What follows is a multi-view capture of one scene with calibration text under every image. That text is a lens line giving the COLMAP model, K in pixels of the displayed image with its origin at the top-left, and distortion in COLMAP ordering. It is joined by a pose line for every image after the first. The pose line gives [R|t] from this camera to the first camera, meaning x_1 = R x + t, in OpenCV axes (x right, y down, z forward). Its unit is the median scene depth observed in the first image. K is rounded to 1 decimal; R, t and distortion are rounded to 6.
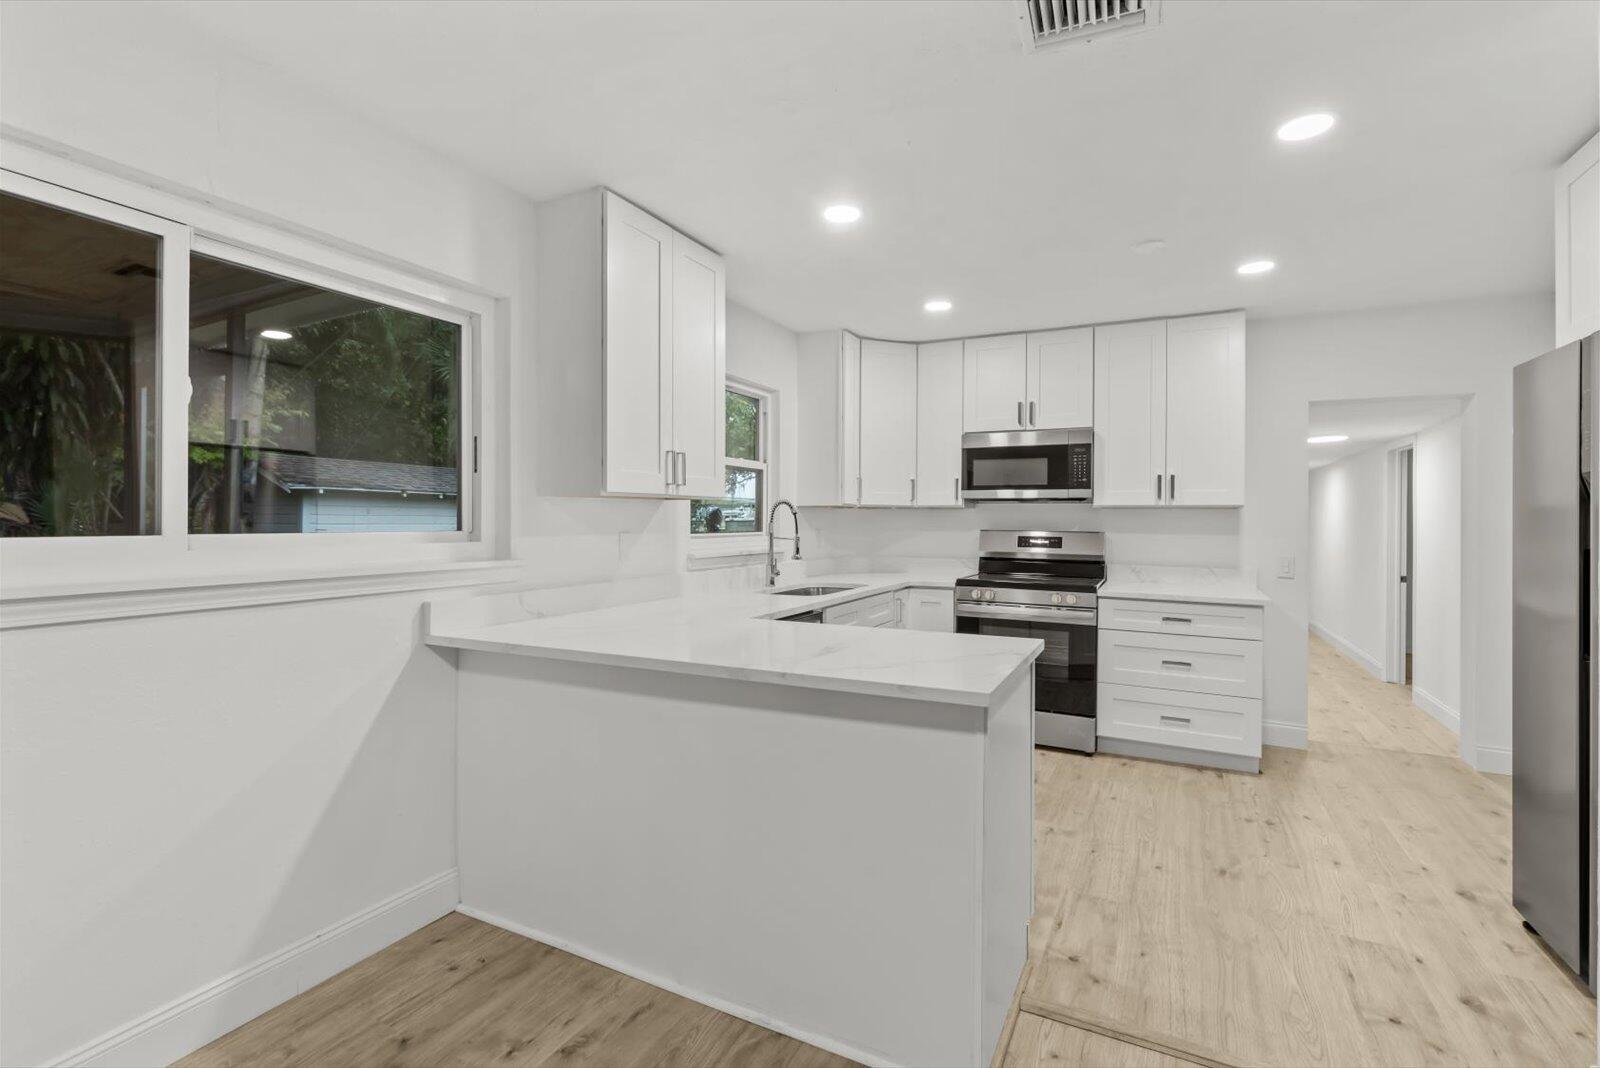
lens RADIAL K [[714.7, 0, 803.2], [0, 714.7, 525.2], [0, 0, 1]] dist [-0.004203, -0.000632]
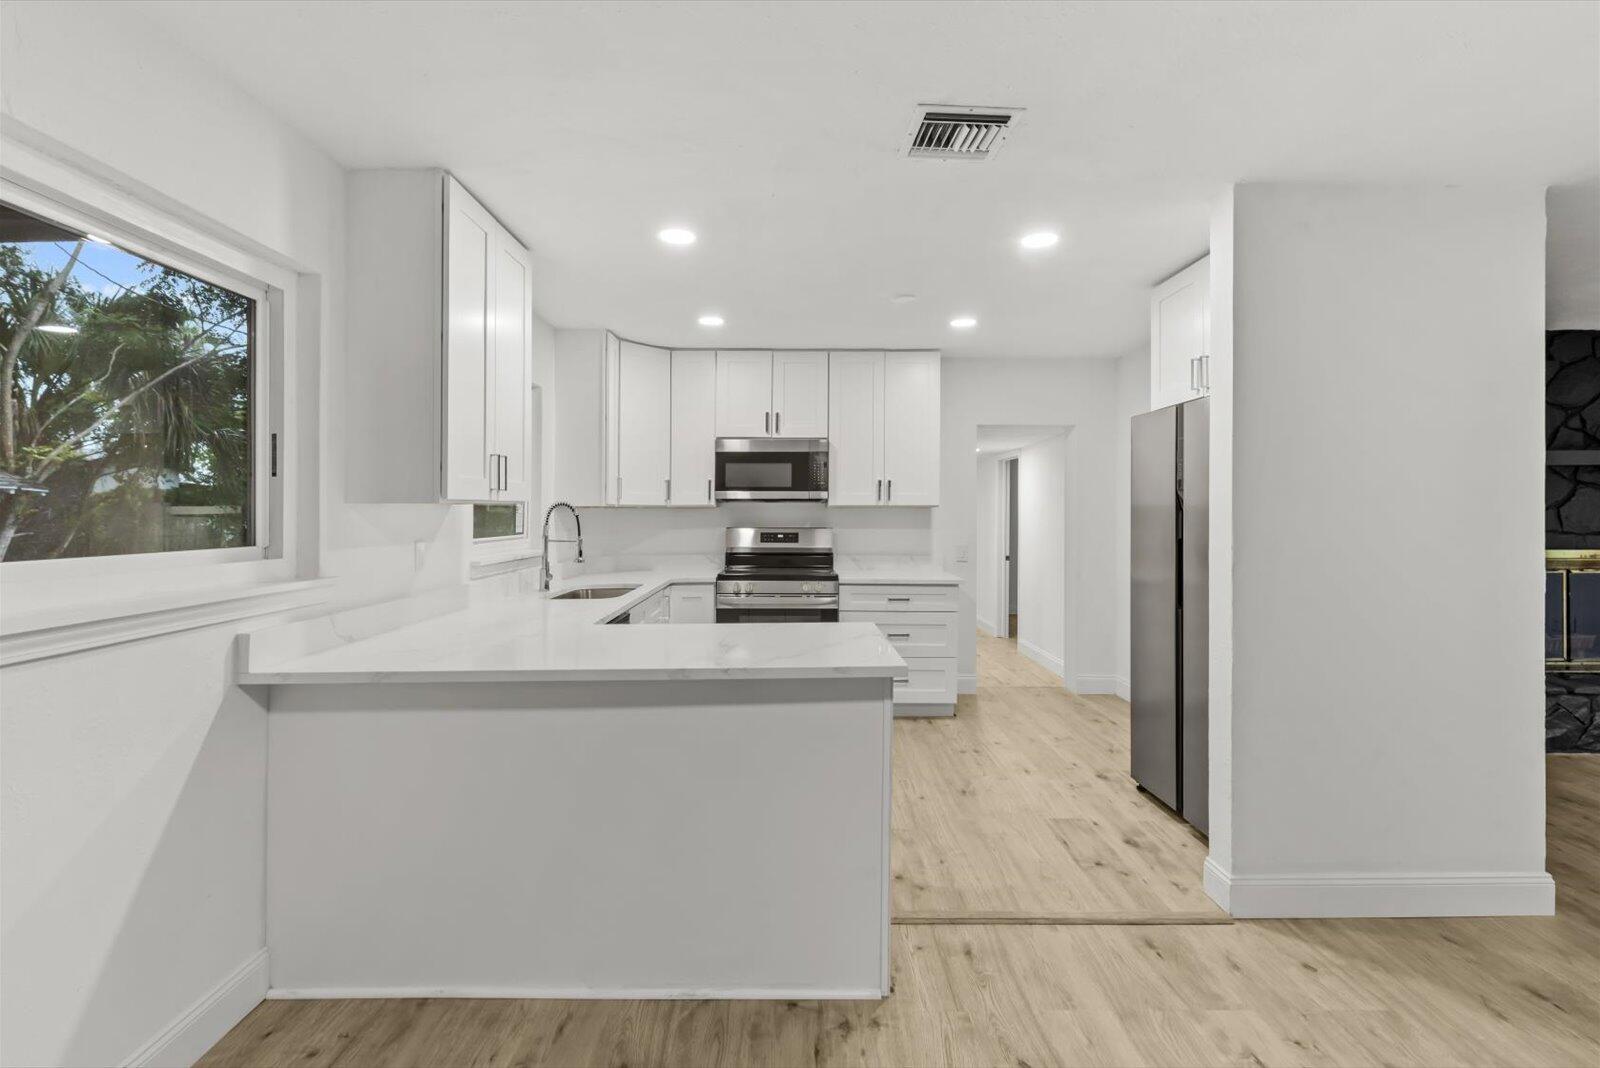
lens RADIAL K [[714.7, 0, 806.0], [0, 714.7, 518.6], [0, 0, 1]] dist [-0.004203, -0.000632]
pose [[0.893405, -0.011487, 0.449105, -0.266618], [0.011070, 0.999932, 0.003555, -0.018959], [-0.449115, 0.001795, 0.893472, -0.032679]]
